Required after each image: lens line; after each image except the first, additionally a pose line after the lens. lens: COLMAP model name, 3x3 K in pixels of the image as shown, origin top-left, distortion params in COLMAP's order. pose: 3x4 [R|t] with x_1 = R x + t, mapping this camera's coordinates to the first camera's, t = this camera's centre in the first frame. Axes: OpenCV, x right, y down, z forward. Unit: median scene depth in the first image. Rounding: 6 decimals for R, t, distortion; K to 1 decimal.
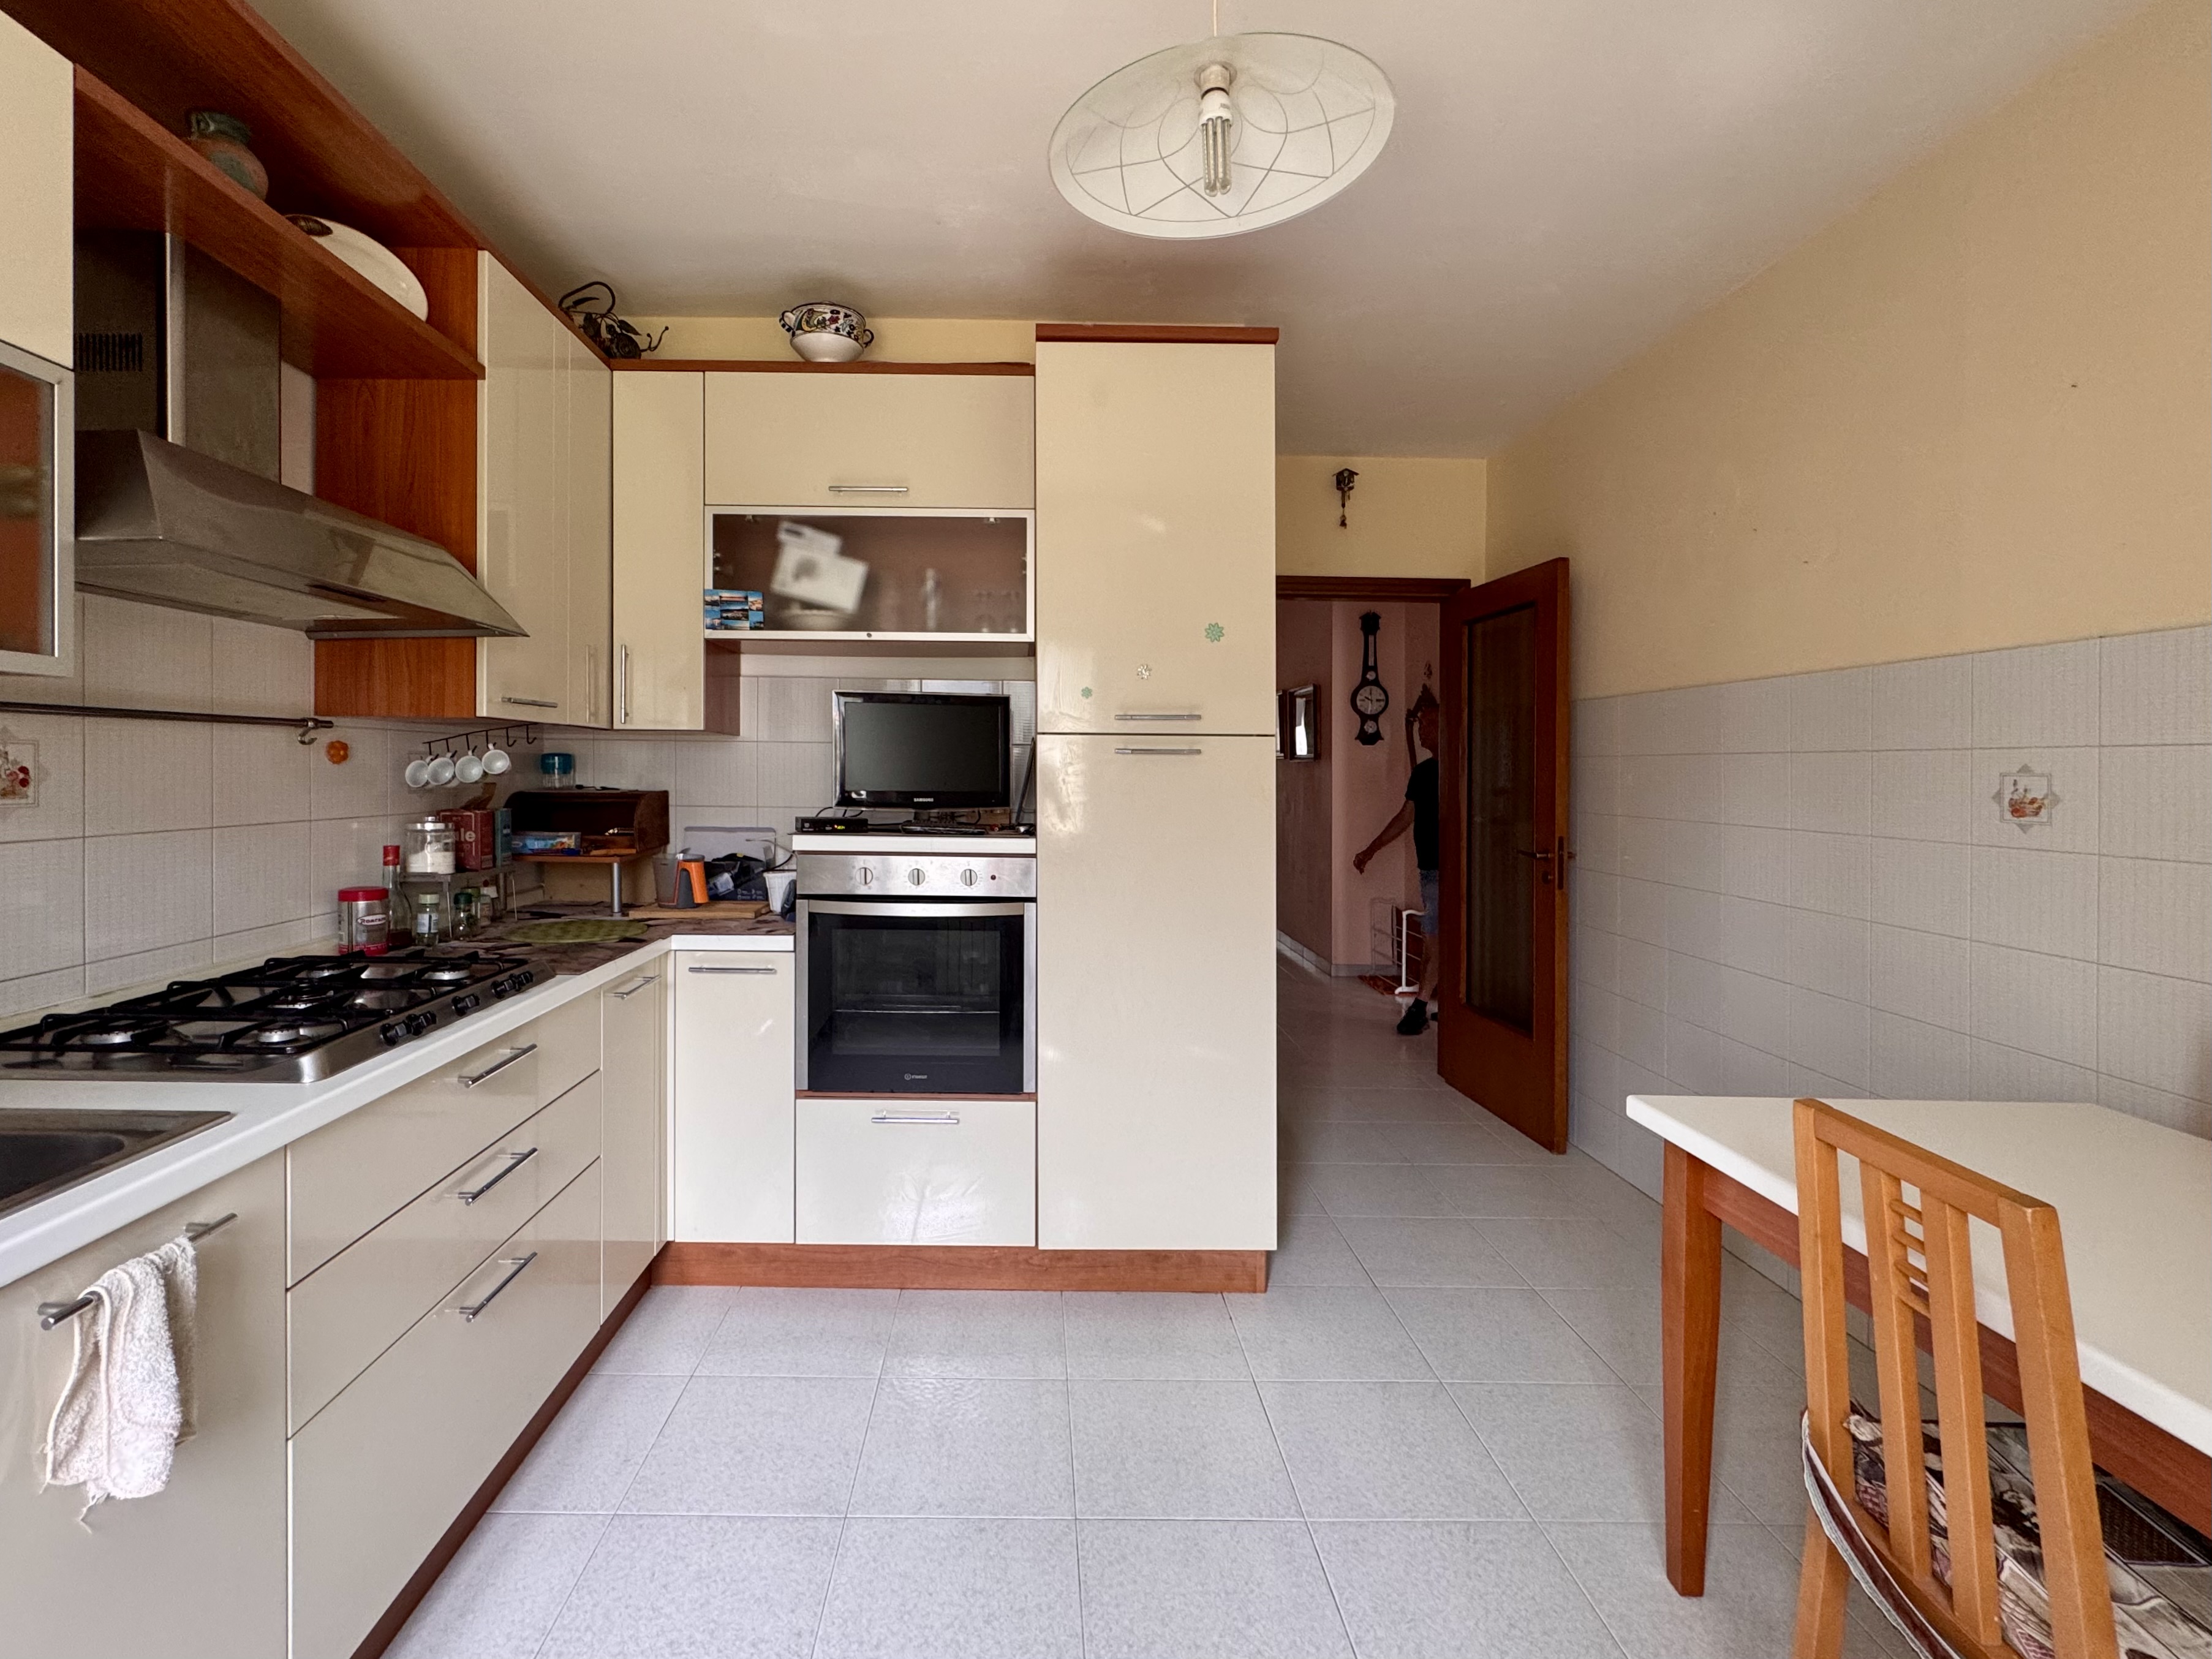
lens RADIAL K [[934.2, 0, 1111.8], [0, 934.2, 826.1], [0, 0, 1]] dist [-0.001511, -0.000036]
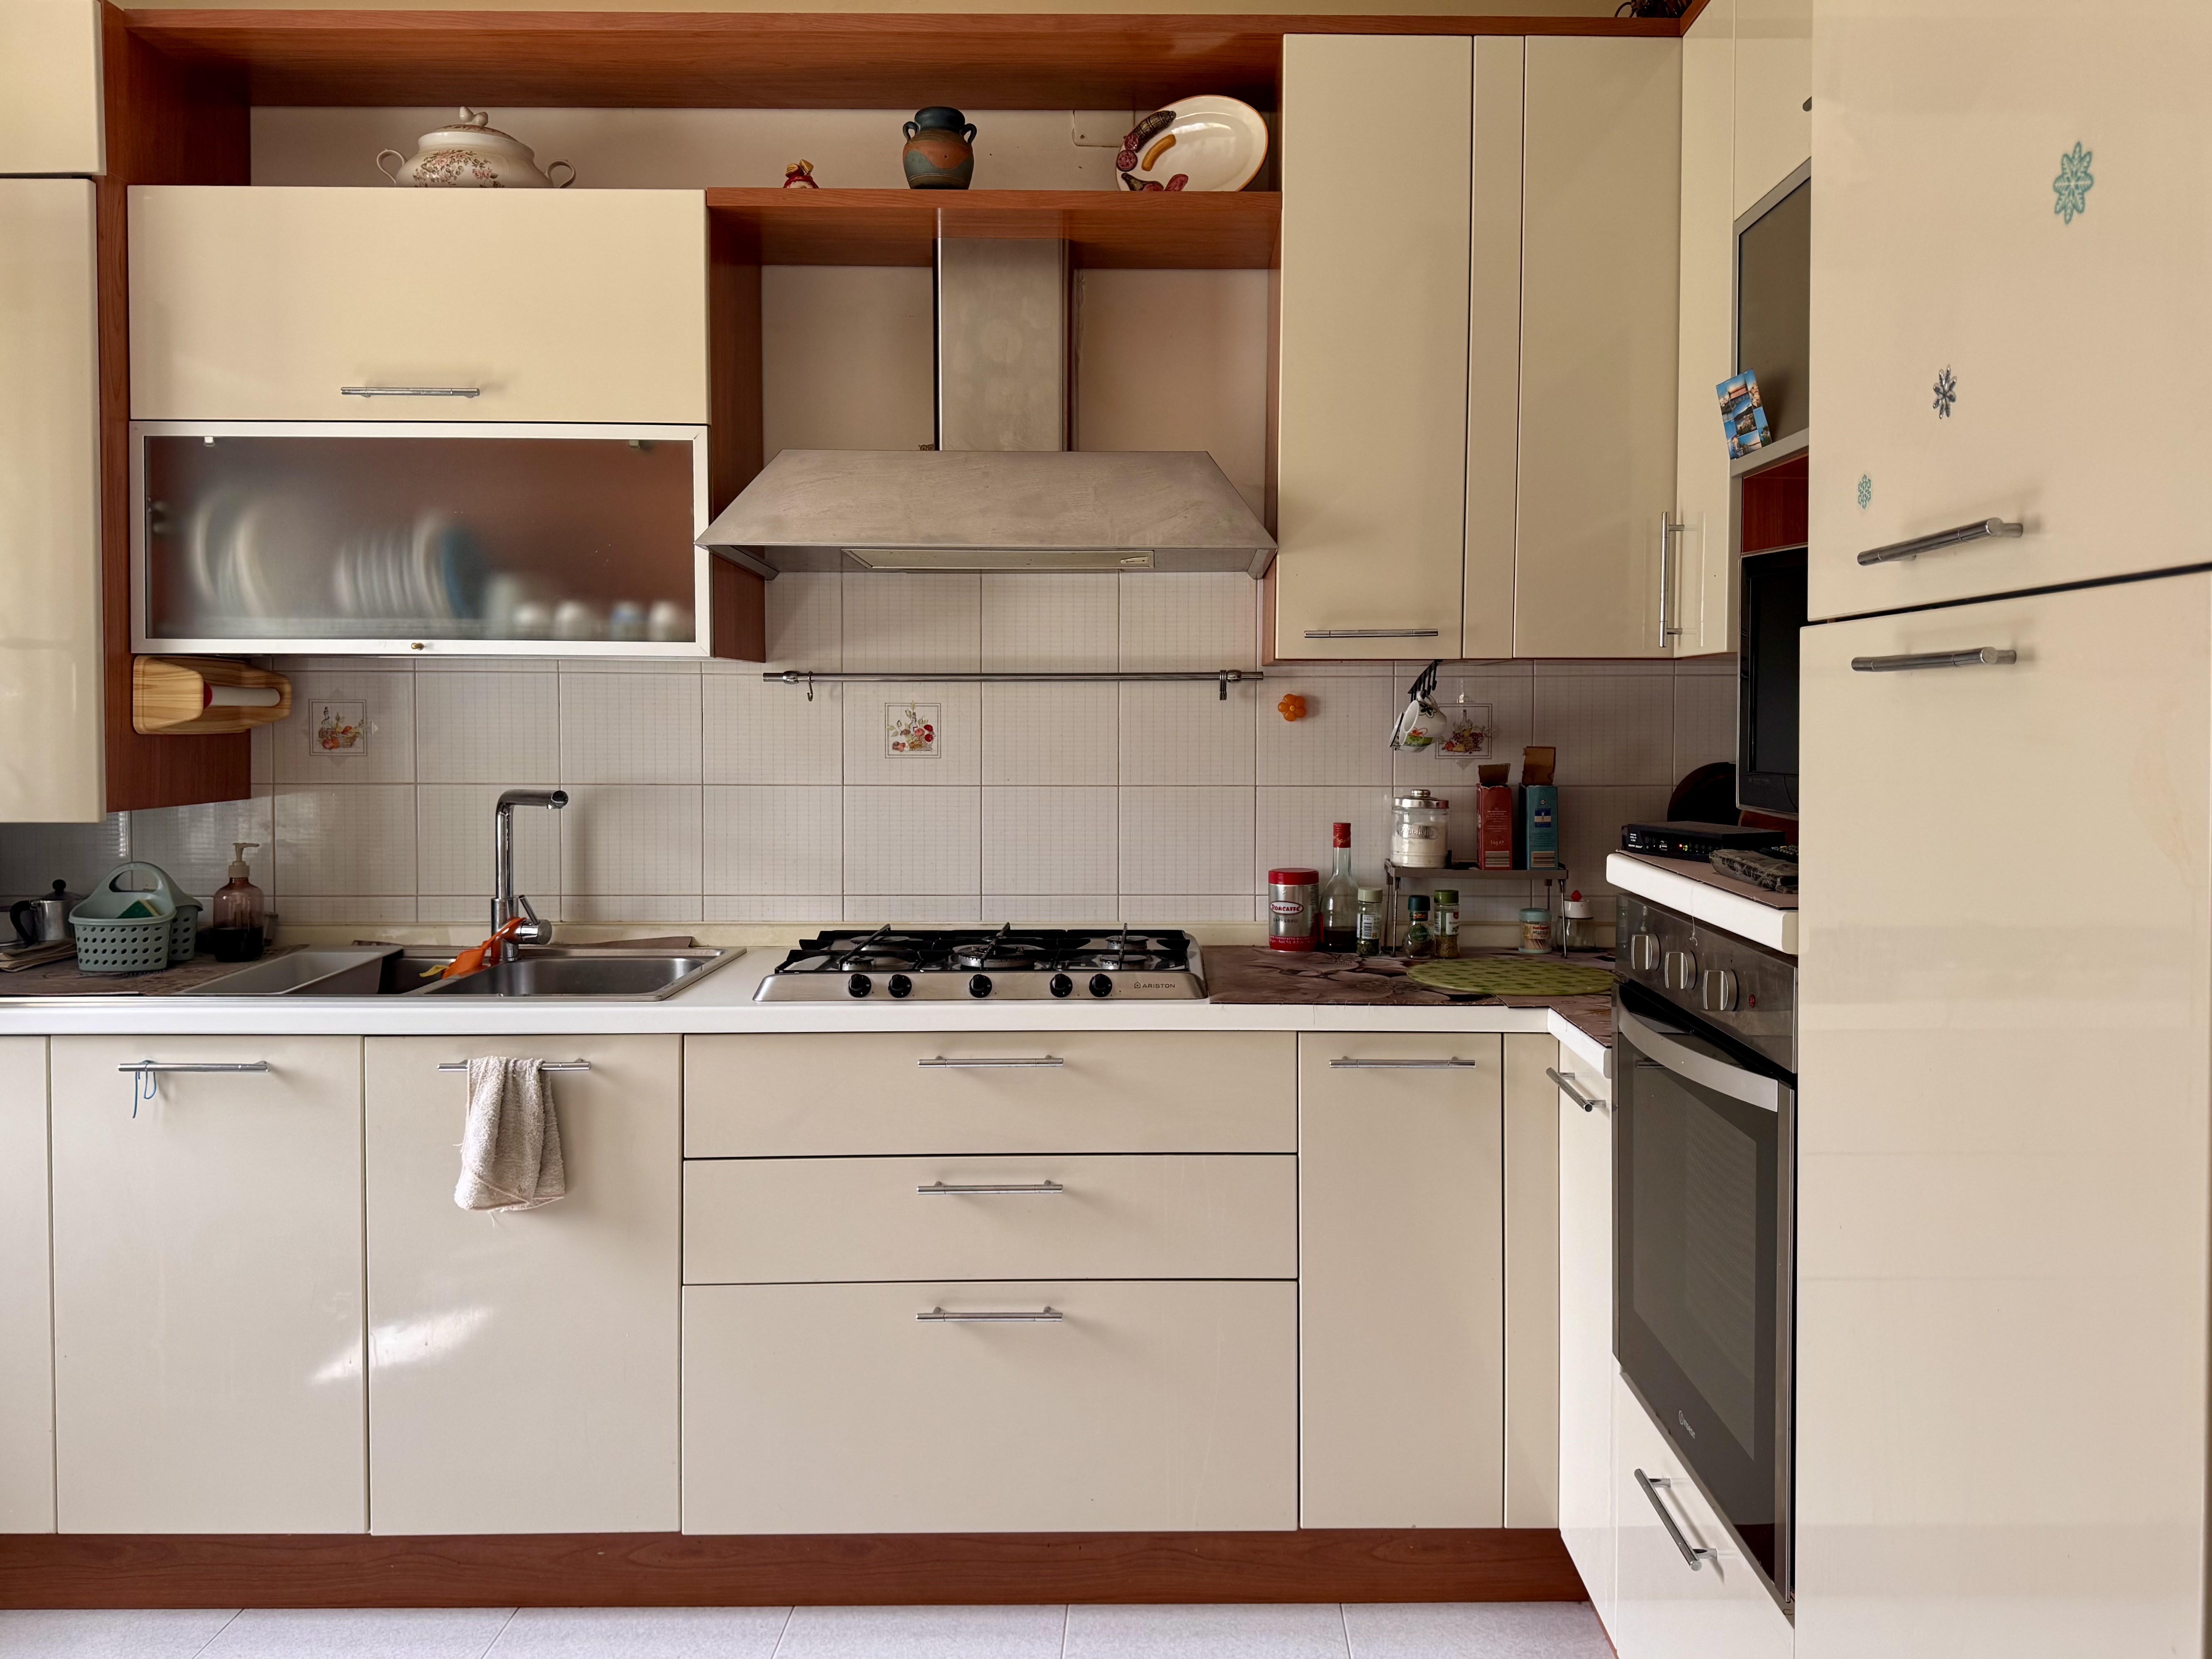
lens RADIAL K [[1756.5, 0, 1180.3], [0, 1756.5, 836.3], [0, 0, 1]] dist [0.156697, -0.282080]
pose [[0.007864, 0.057844, -0.998295, 0.634243], [-0.061406, 0.996469, 0.057255, -0.039307], [0.998082, 0.060851, 0.011388, 0.728417]]
